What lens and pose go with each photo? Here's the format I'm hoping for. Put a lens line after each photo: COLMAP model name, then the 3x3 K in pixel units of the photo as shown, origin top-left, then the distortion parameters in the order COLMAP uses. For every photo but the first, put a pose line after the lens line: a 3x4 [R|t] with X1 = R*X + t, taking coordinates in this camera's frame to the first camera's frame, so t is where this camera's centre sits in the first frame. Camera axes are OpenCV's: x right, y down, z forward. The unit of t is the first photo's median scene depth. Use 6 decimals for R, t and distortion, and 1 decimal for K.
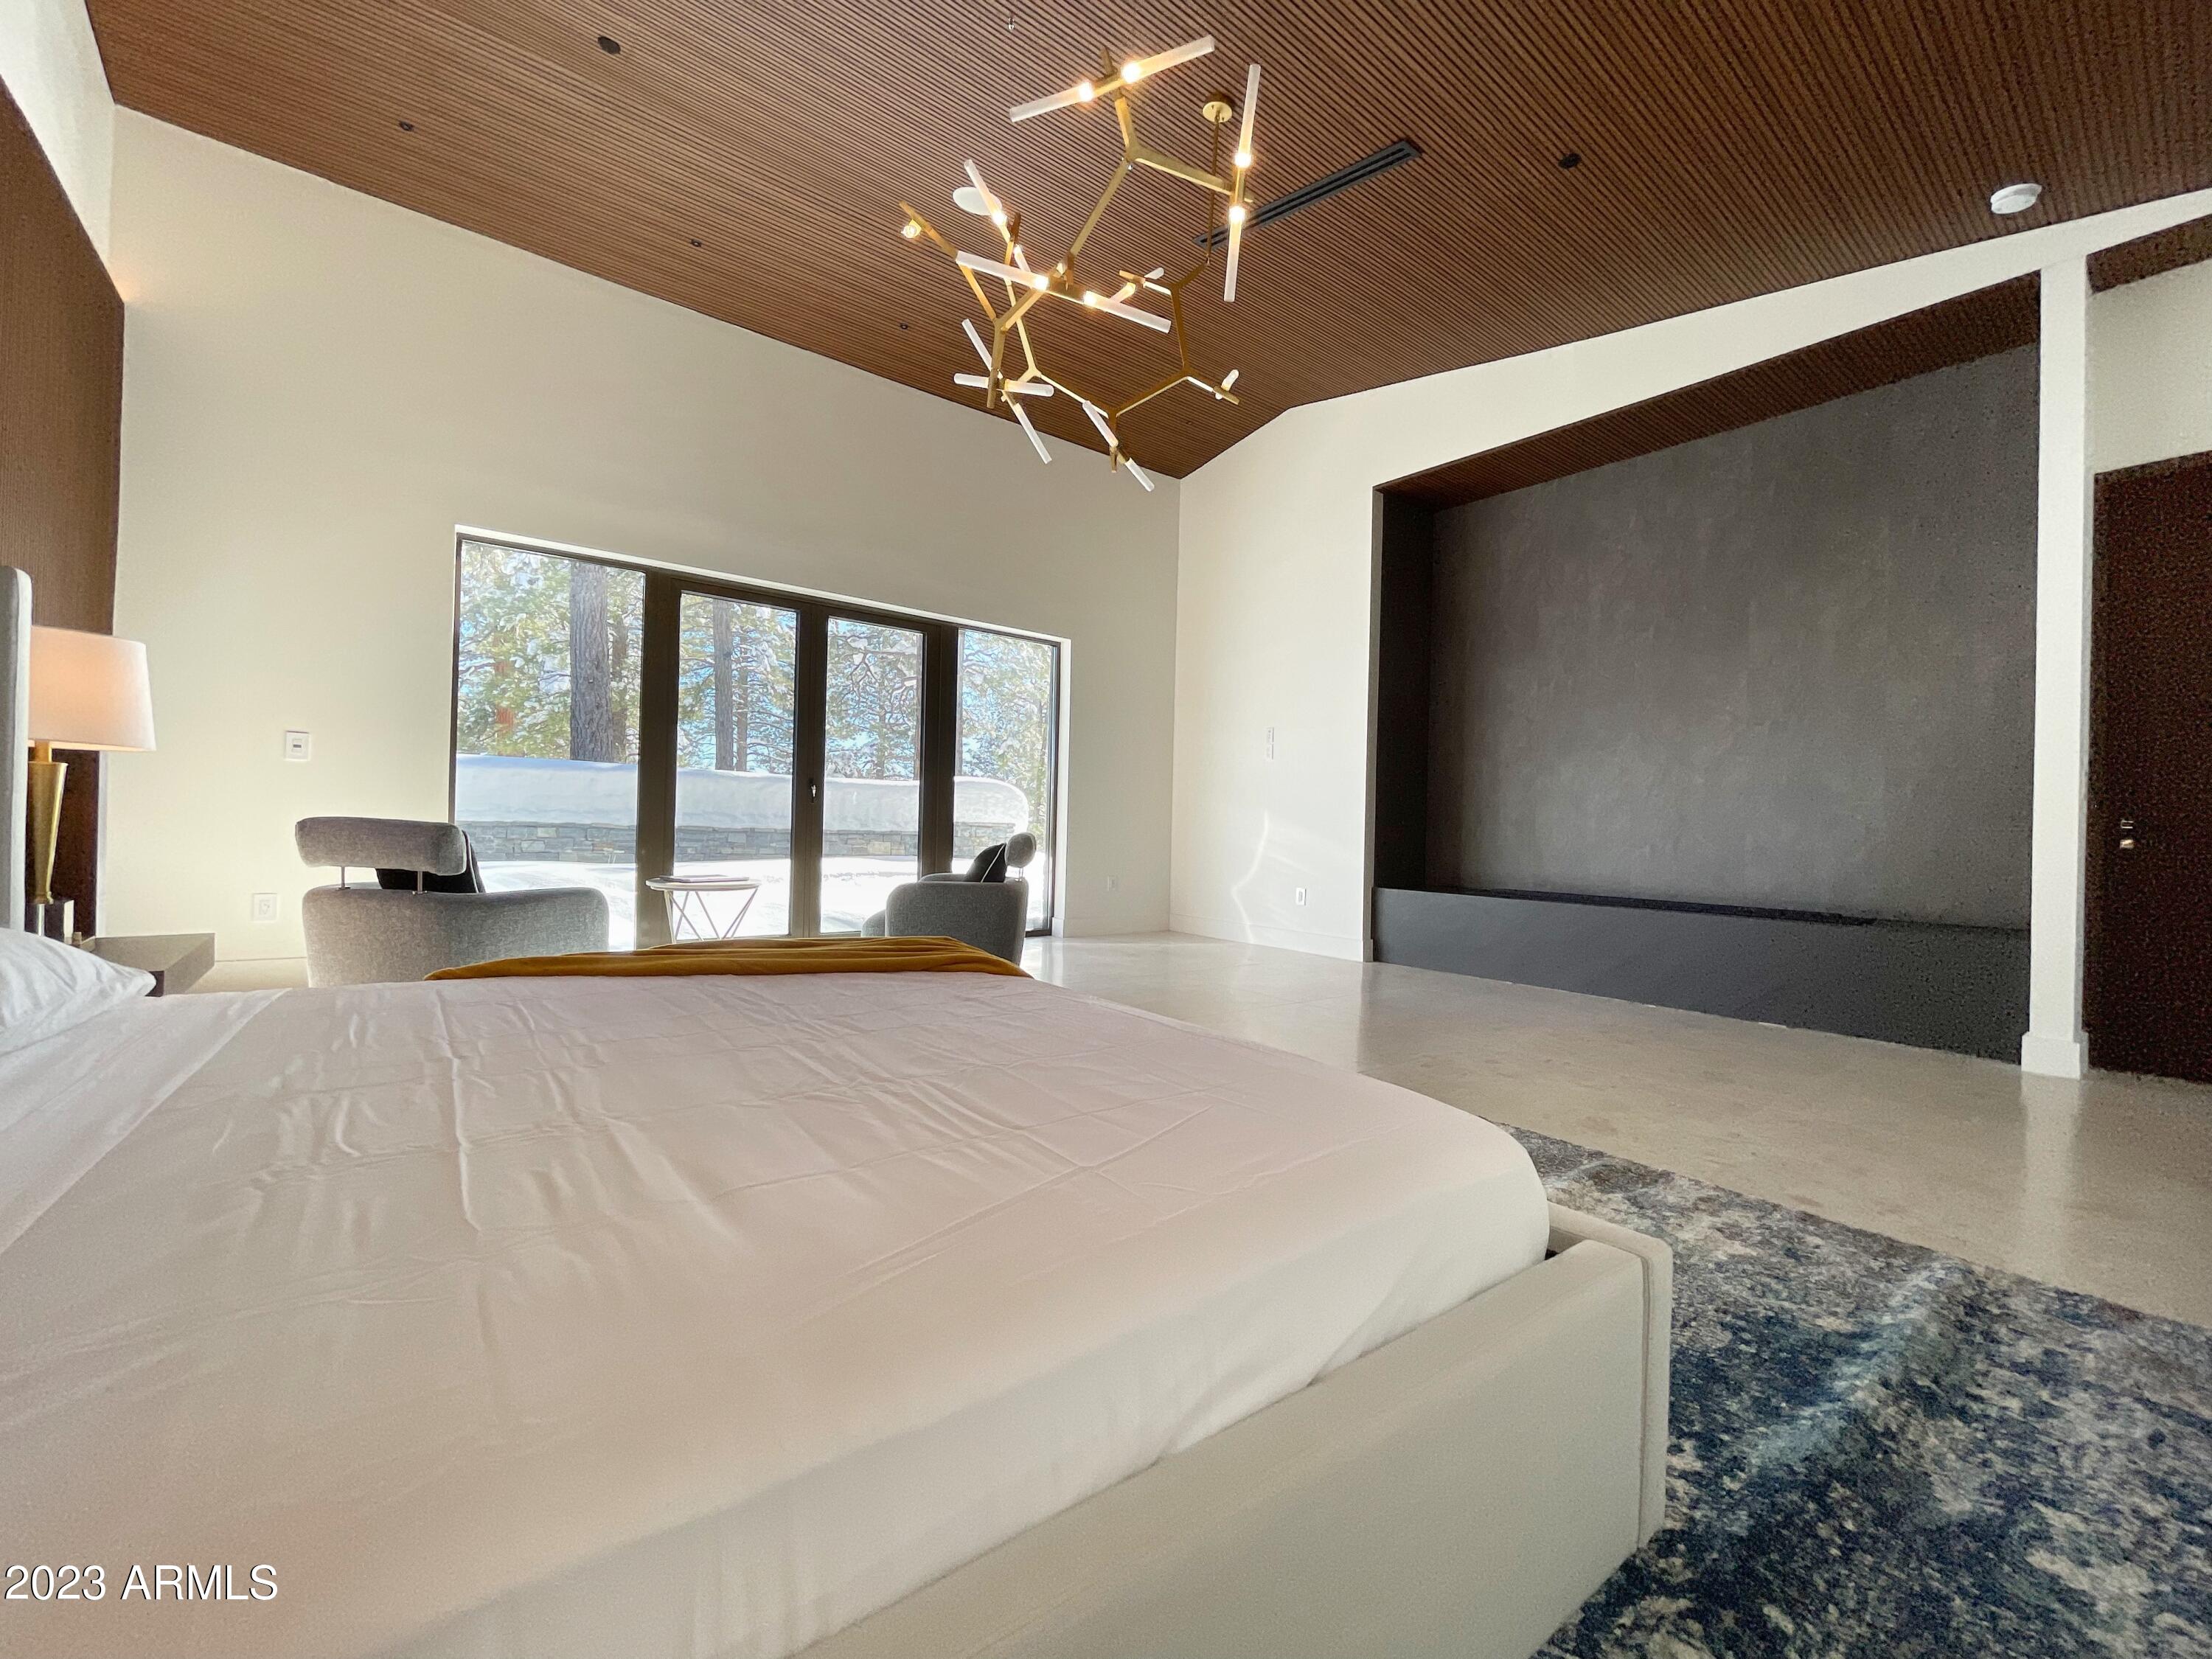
lens RADIAL K [[895.2, 0, 1106.3], [0, 895.2, 825.7], [0, 0, 1]] dist [-0.000464, -0.001473]
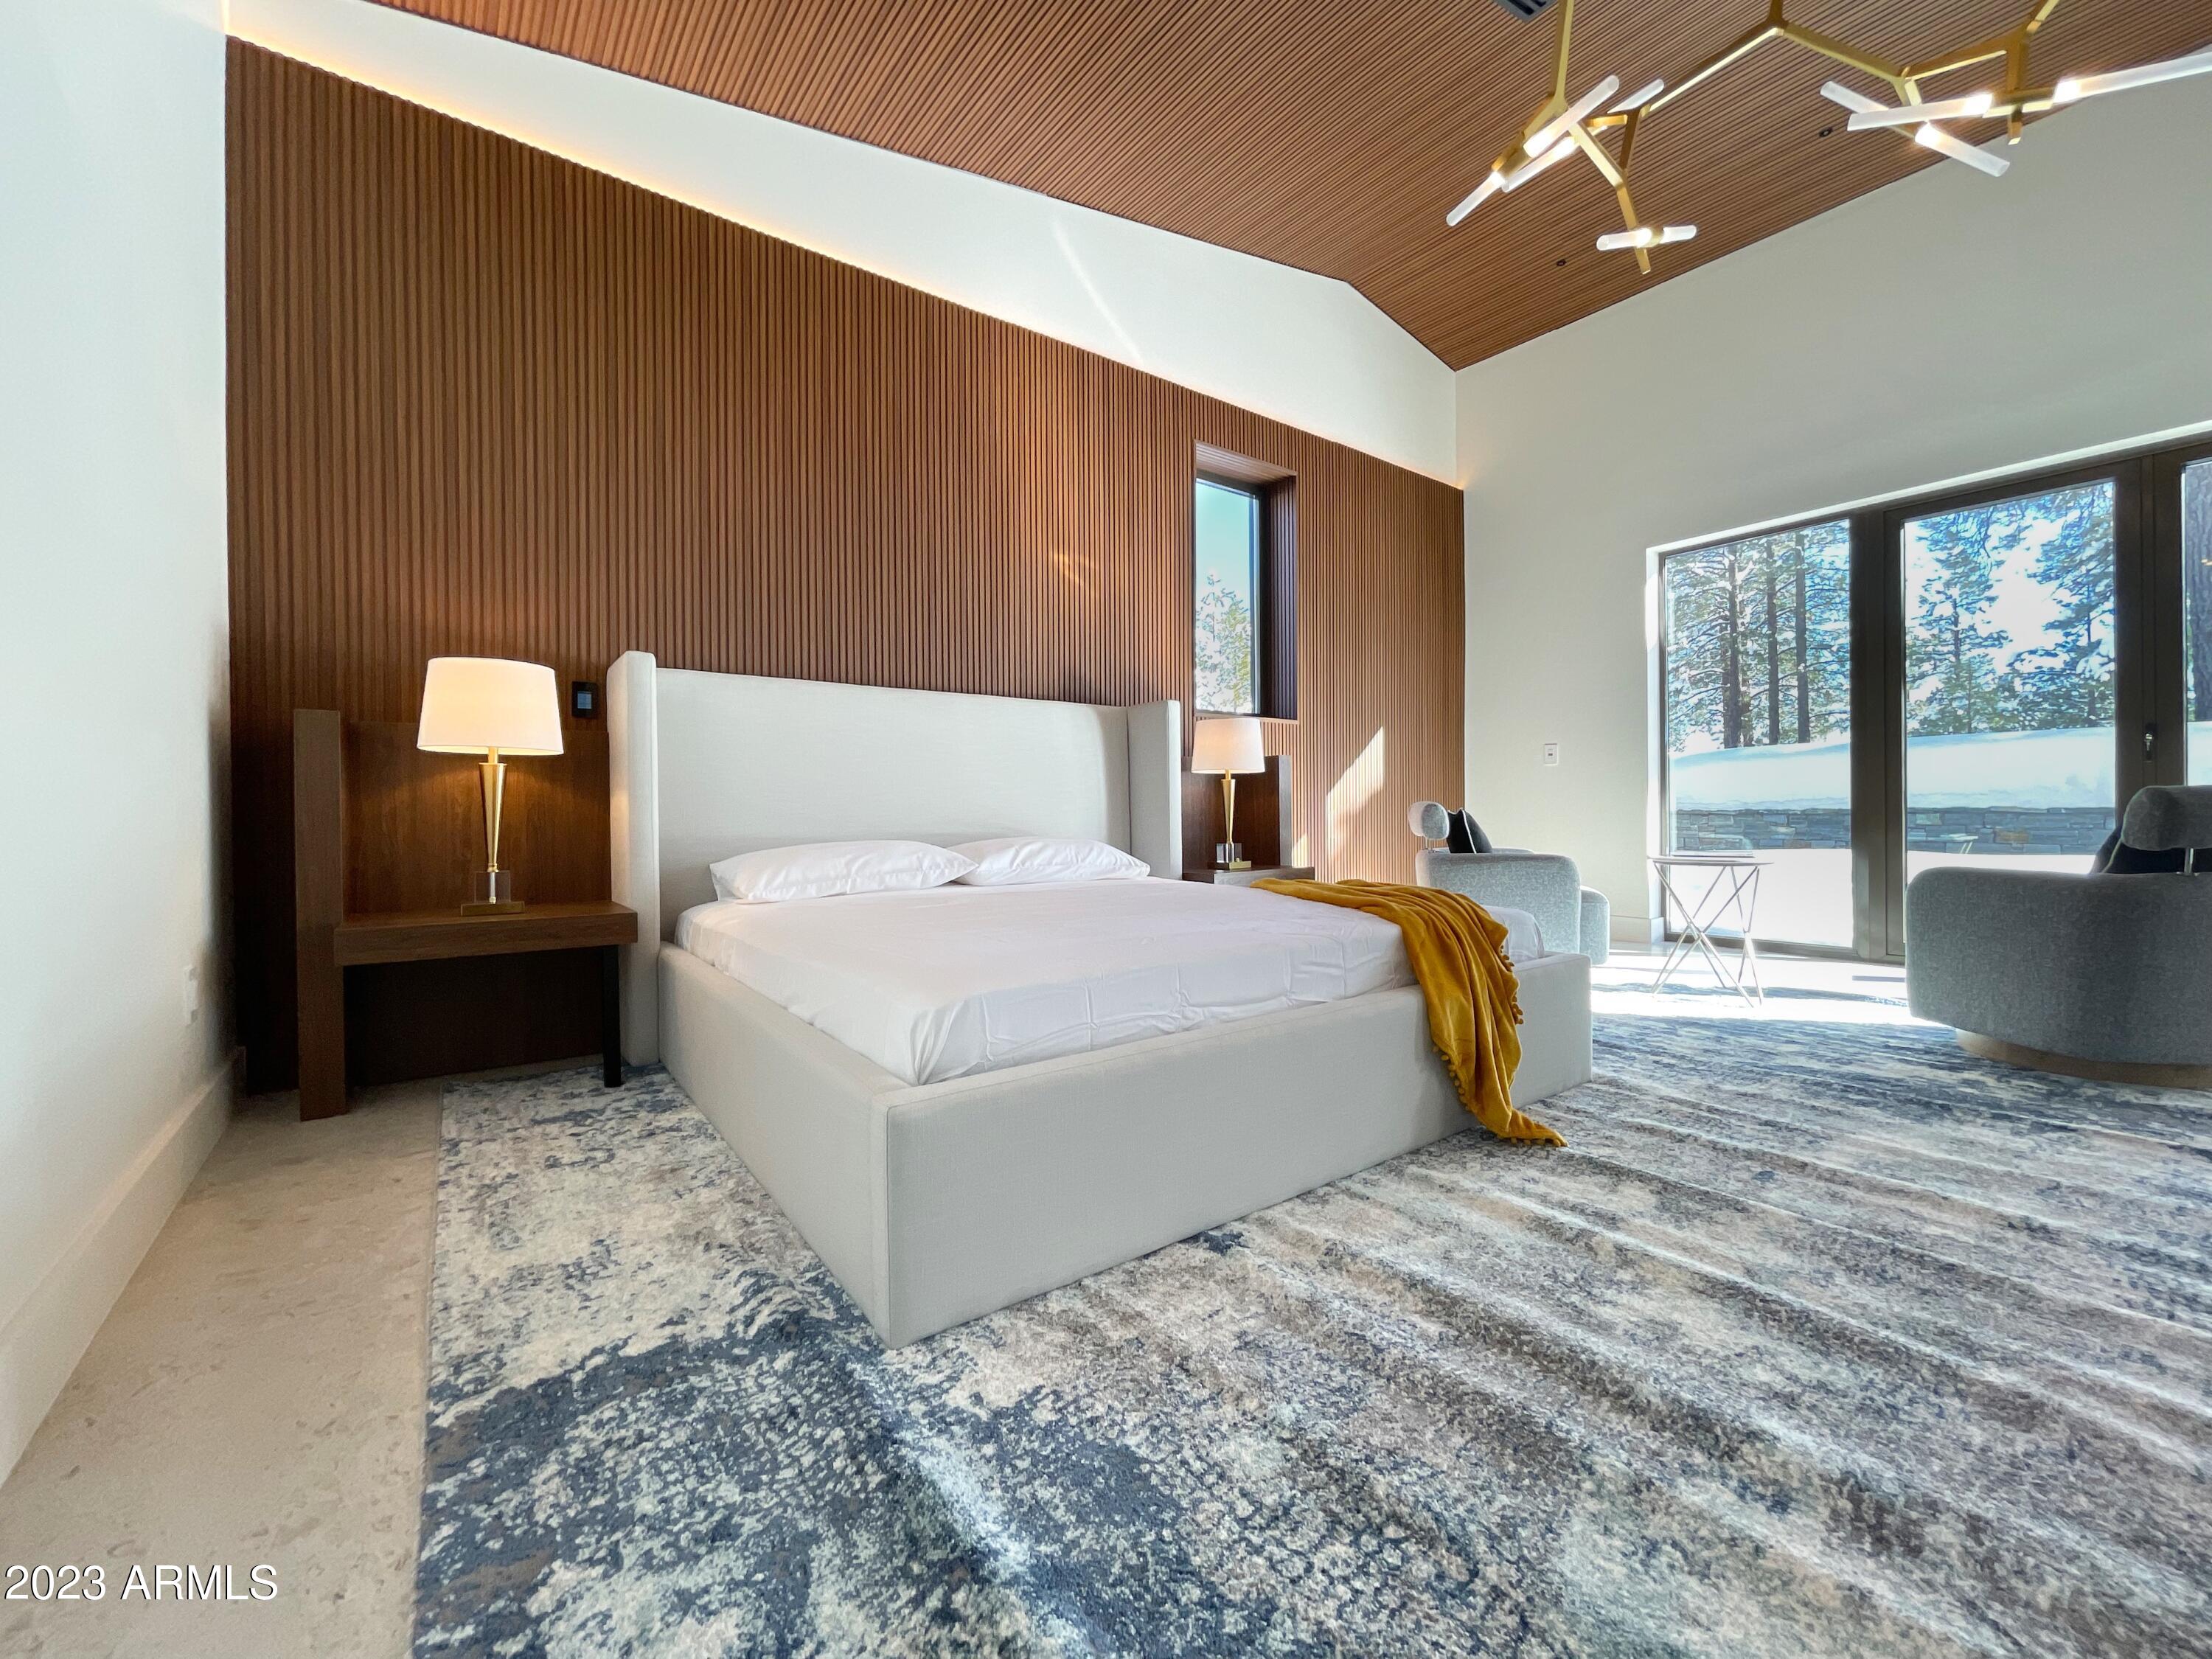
lens RADIAL K [[895.2, 0, 1106.3], [0, 895.2, 825.7], [0, 0, 1]] dist [-0.000464, -0.001473]
pose [[-0.019542, -0.015998, -0.999681, 1.105030], [0.010664, 0.999812, -0.016209, 0.079259], [0.999752, -0.010977, -0.019368, 0.810962]]
